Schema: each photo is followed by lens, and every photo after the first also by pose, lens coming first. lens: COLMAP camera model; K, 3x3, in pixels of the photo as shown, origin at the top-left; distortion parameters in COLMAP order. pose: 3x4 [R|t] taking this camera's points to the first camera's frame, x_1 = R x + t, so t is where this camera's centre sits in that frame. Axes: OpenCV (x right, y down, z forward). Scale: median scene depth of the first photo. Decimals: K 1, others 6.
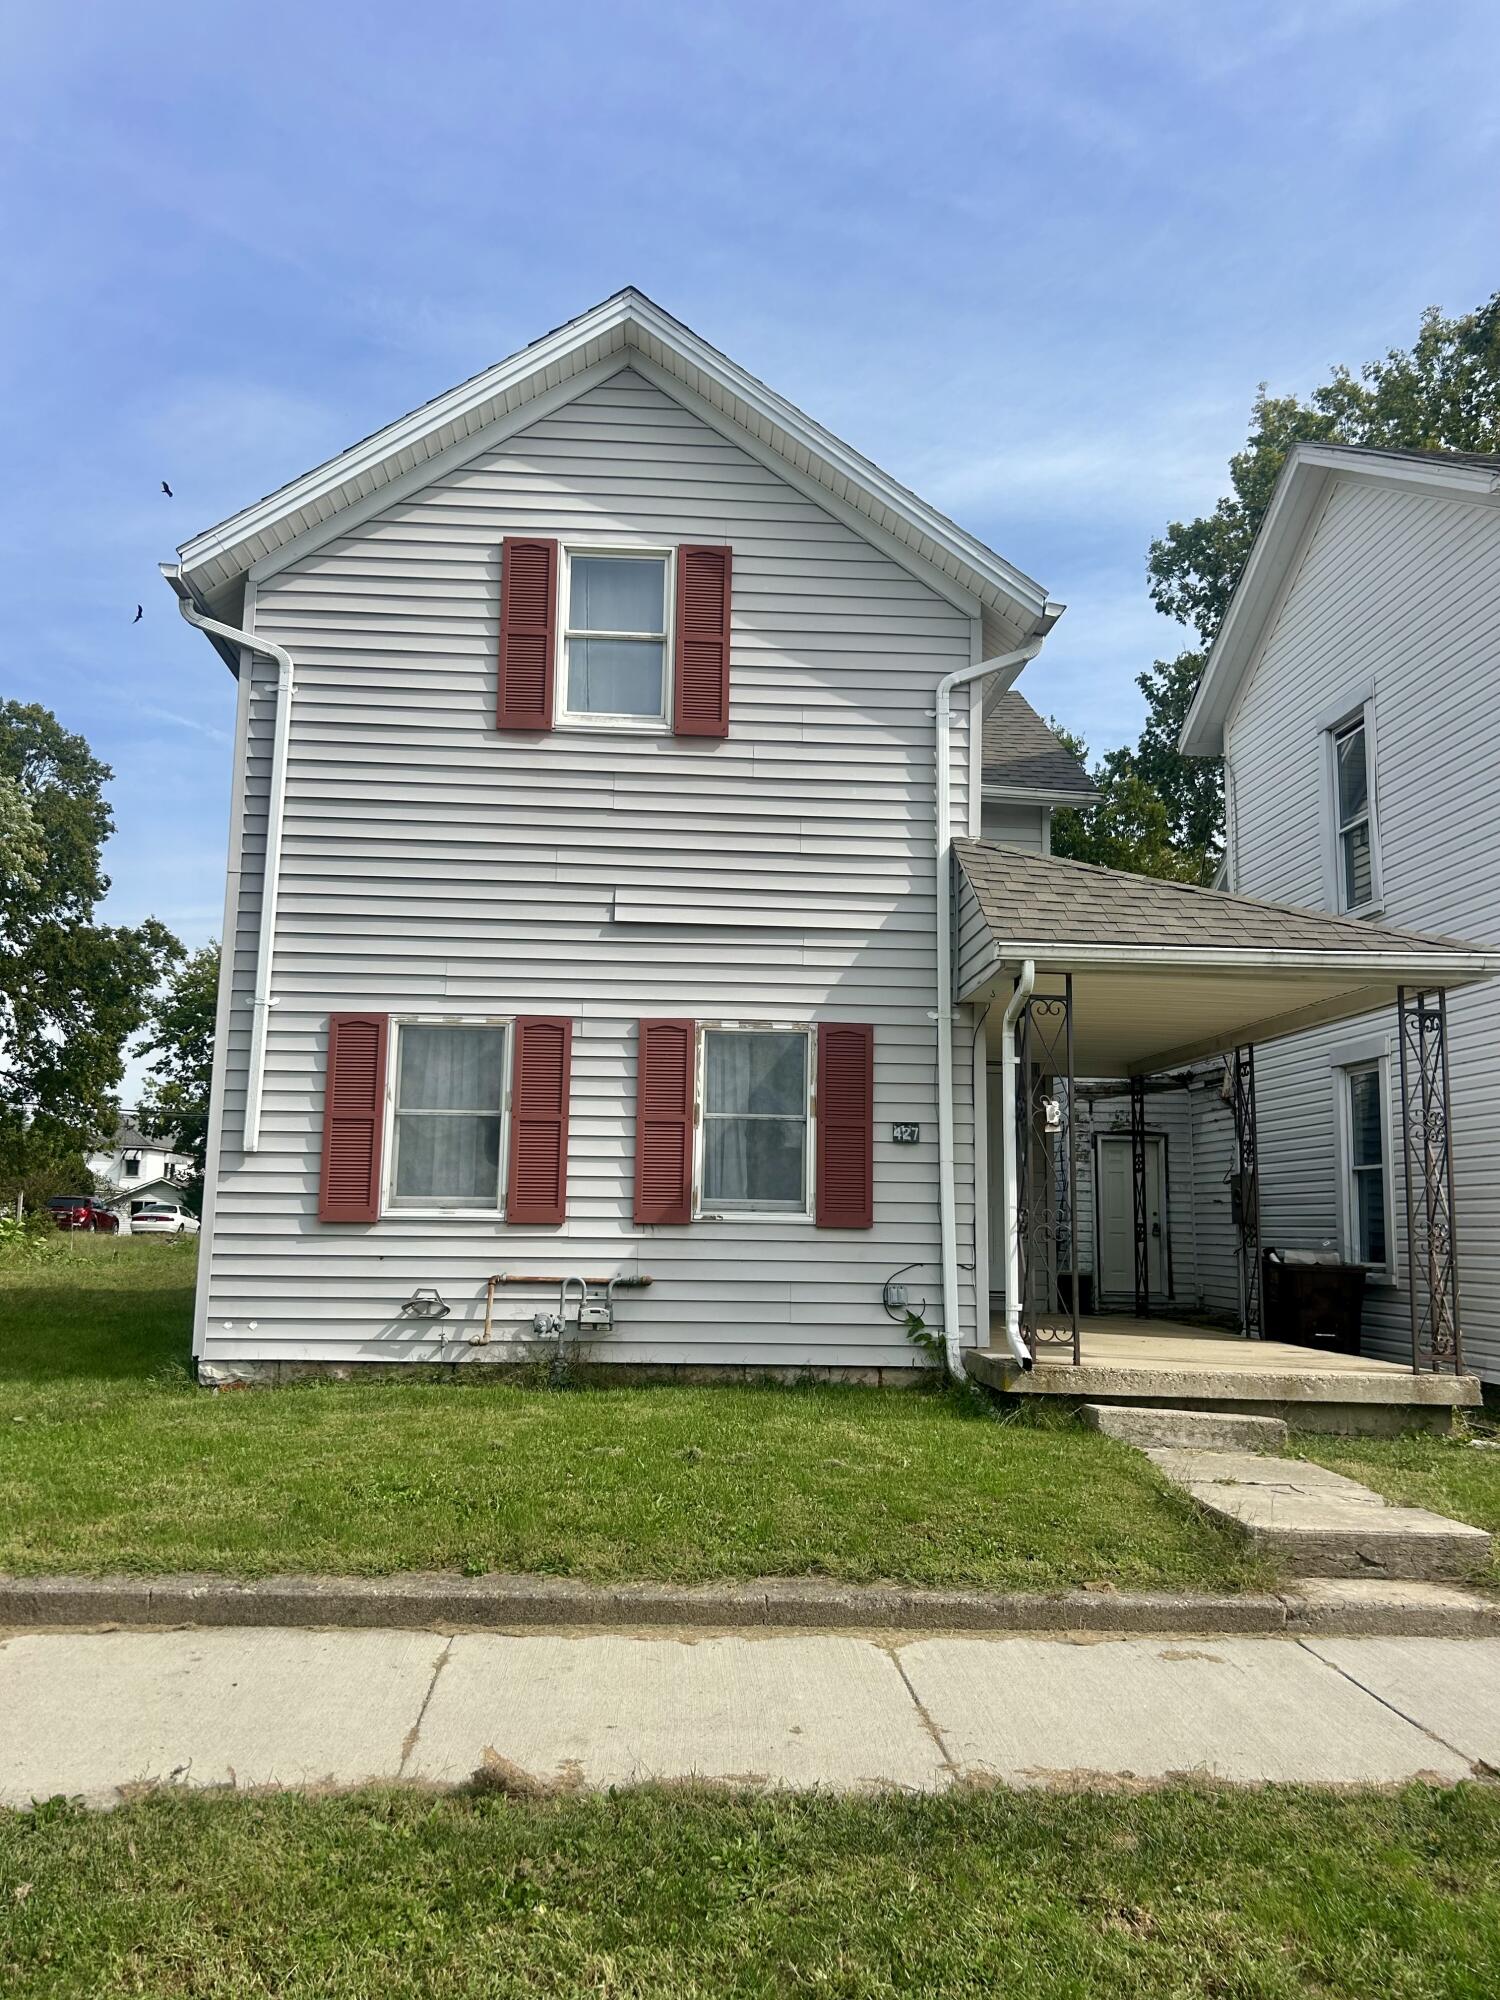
lens RADIAL K [[1514.2, 0, 750.0], [0, 1514.2, 1000.0], [0, 0, 1]] dist [0.105252, -0.212620]
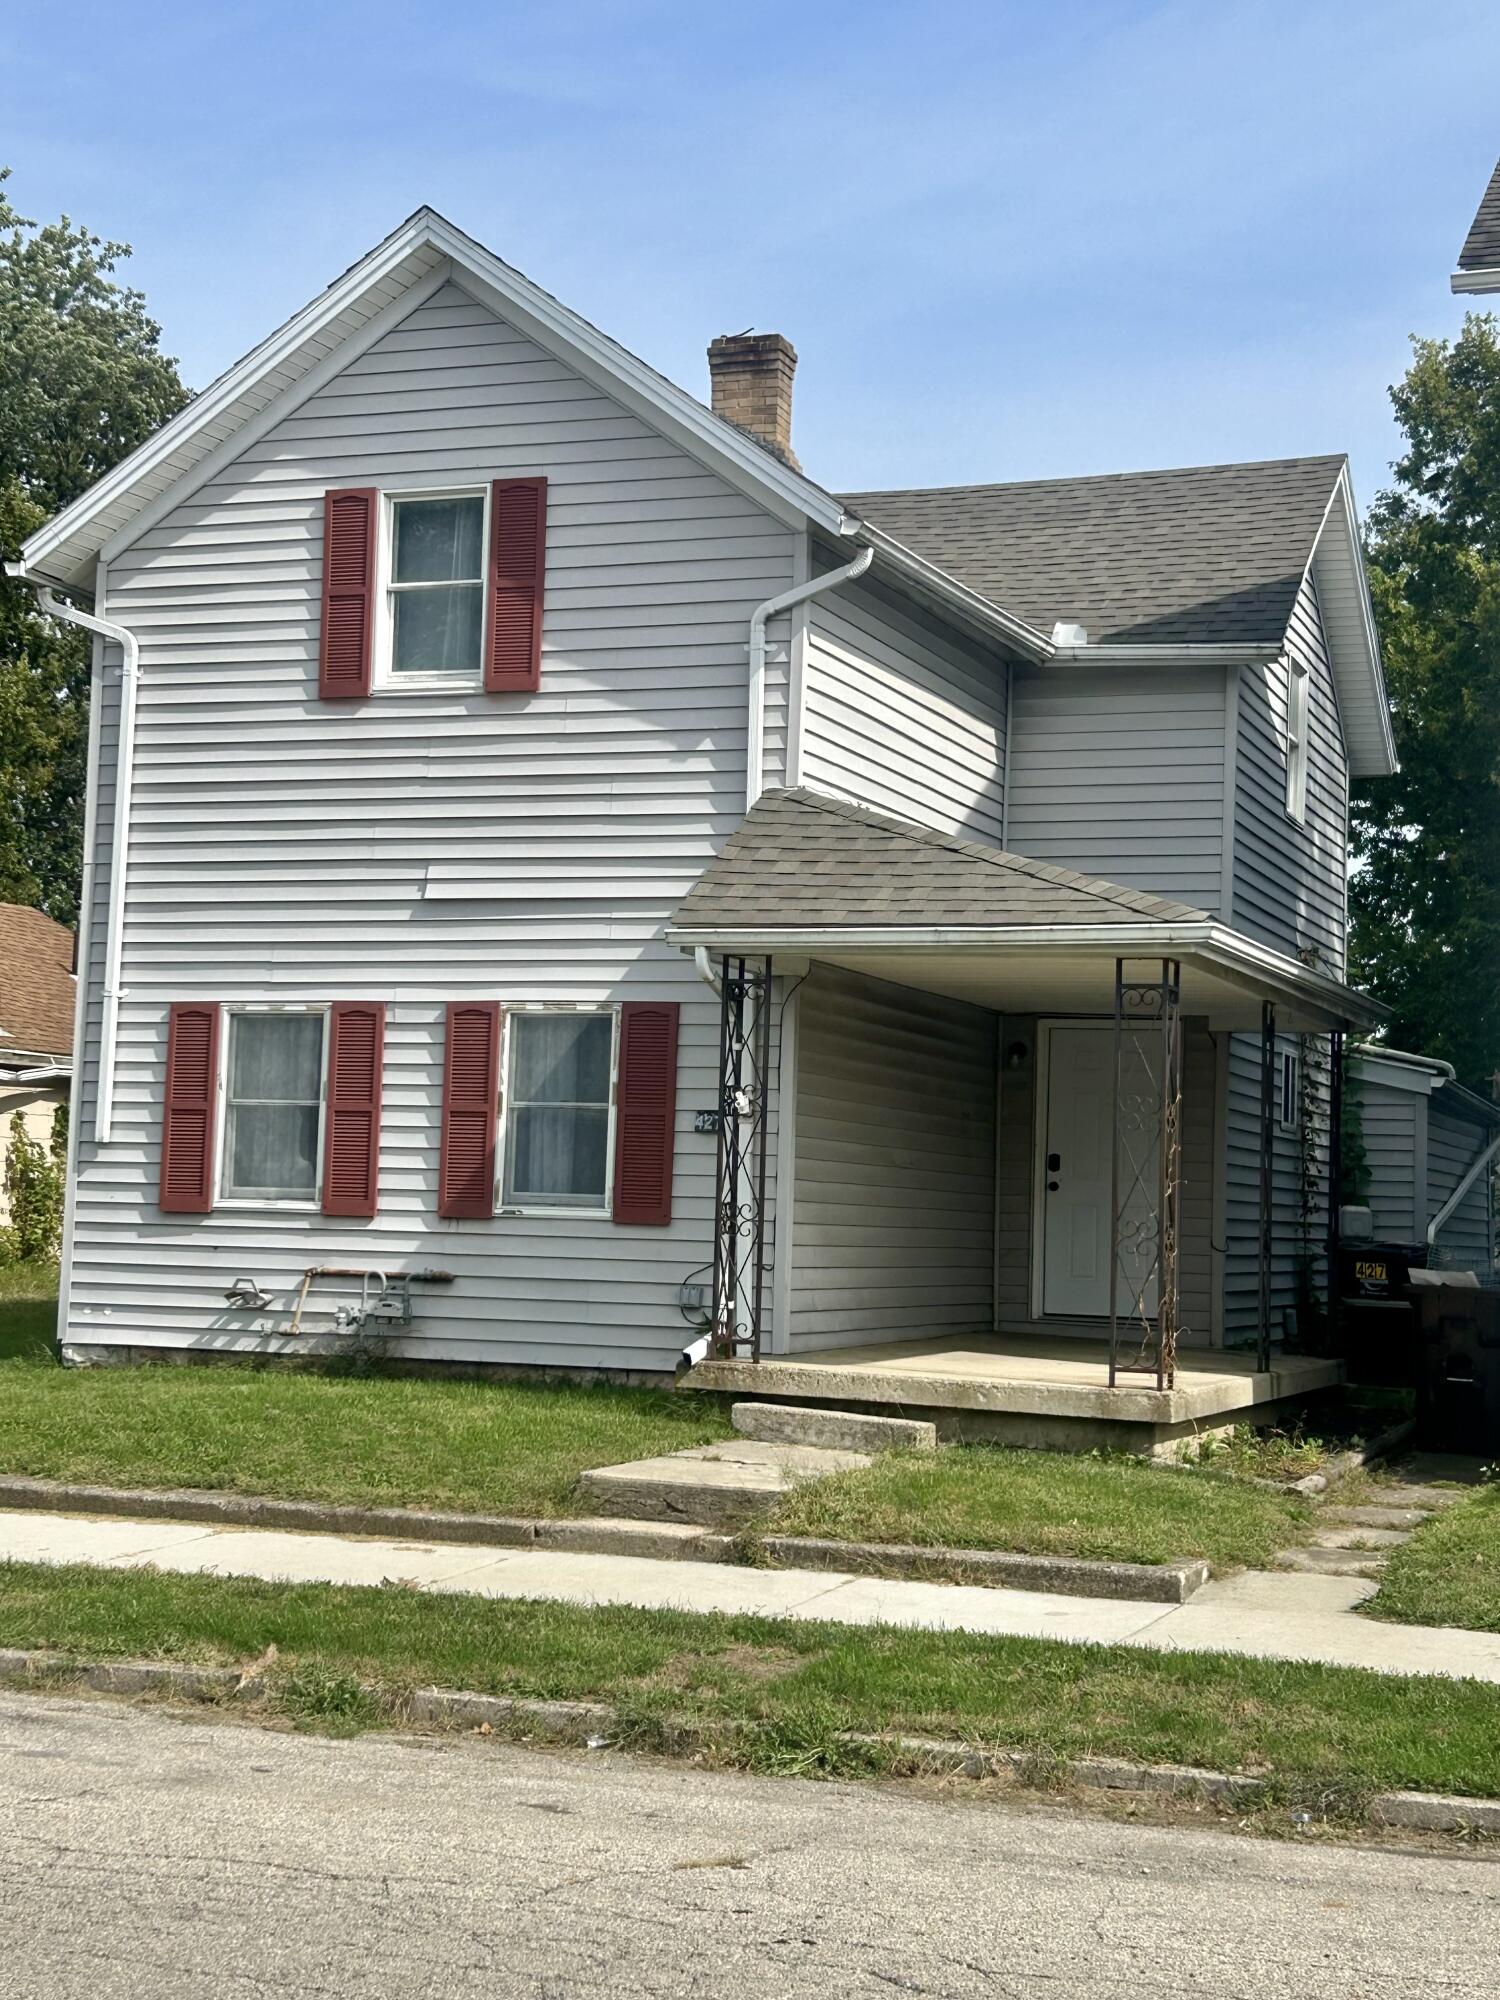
lens RADIAL K [[3017.0, 0, 756.0], [0, 3017.0, 967.0], [0, 0, 1]] dist [0.242300, -0.983833]
pose [[0.909345, -0.023875, -0.415358, 0.901220], [0.046318, 0.997955, 0.044041, -0.085329], [0.413458, -0.059287, 0.908591, -0.644991]]
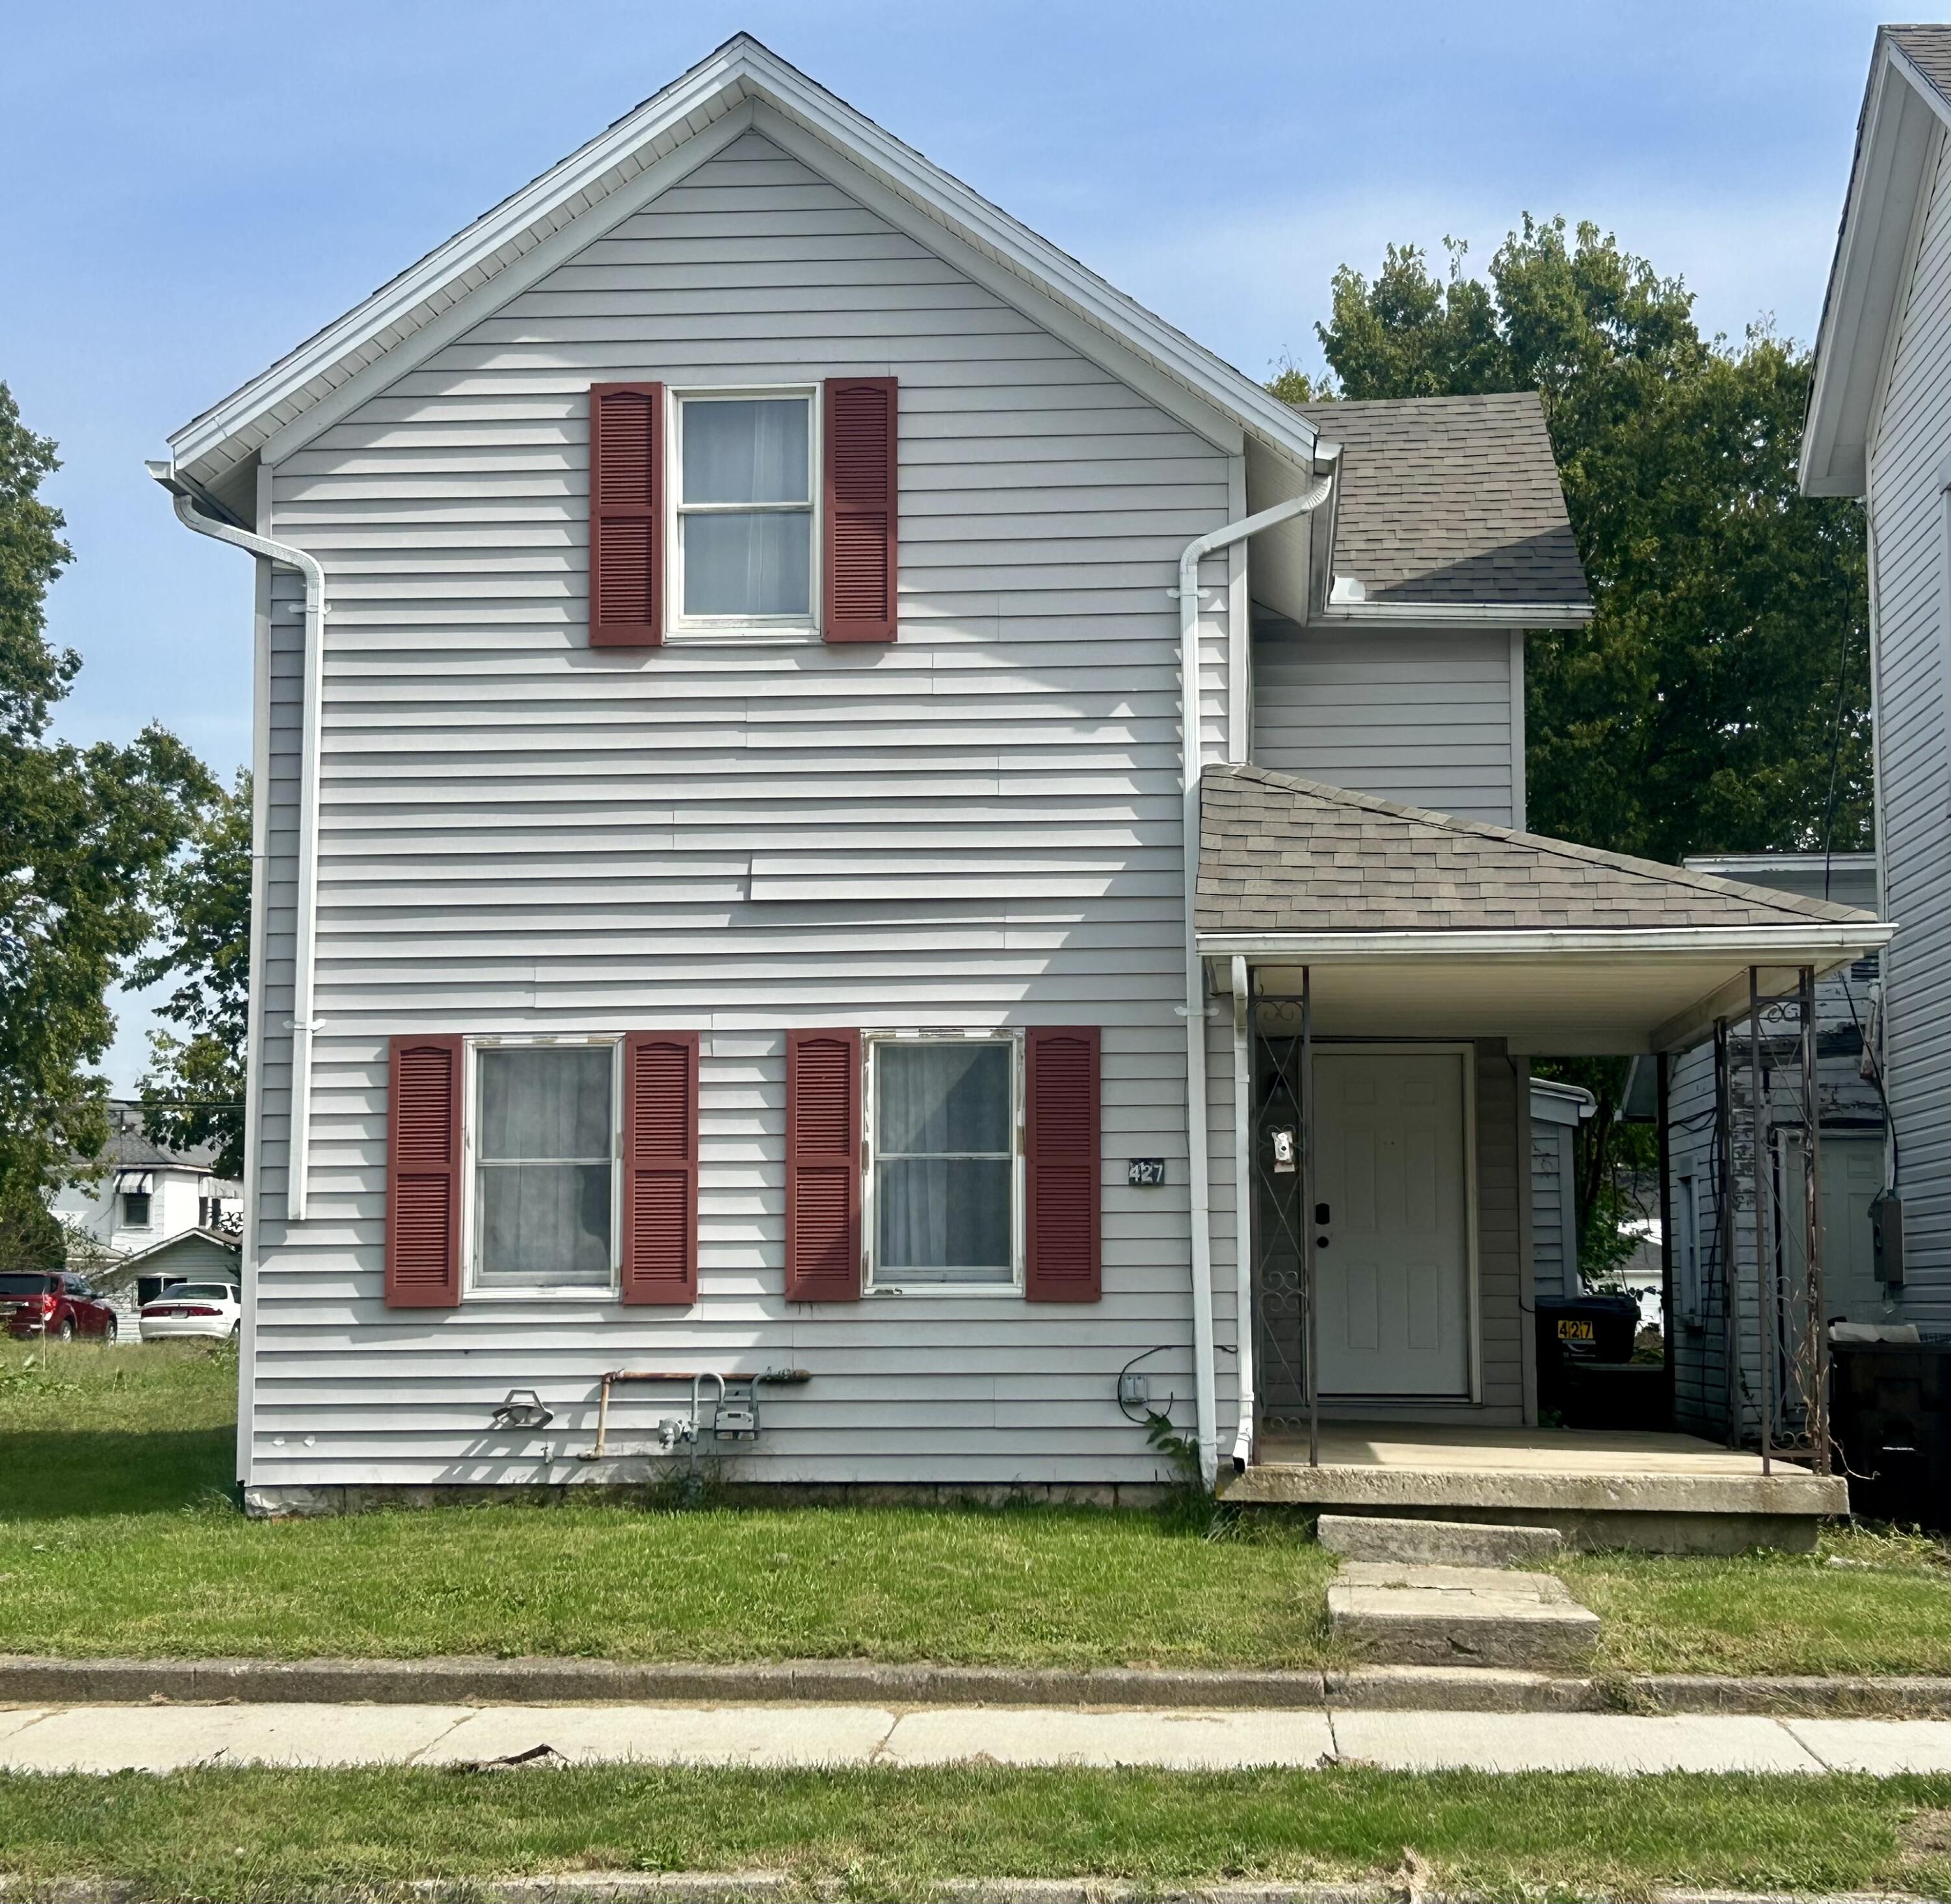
lens RADIAL K [[3527.2, 0, 1022.3], [0, 3527.2, 920.5], [0, 0, 1]] dist [0.248740, -1.050848]
pose [[0.990247, -0.035815, -0.134643, 0.285185], [0.041030, 0.998504, 0.036155, -0.102301], [0.133147, -0.041327, 0.990234, -0.730871]]
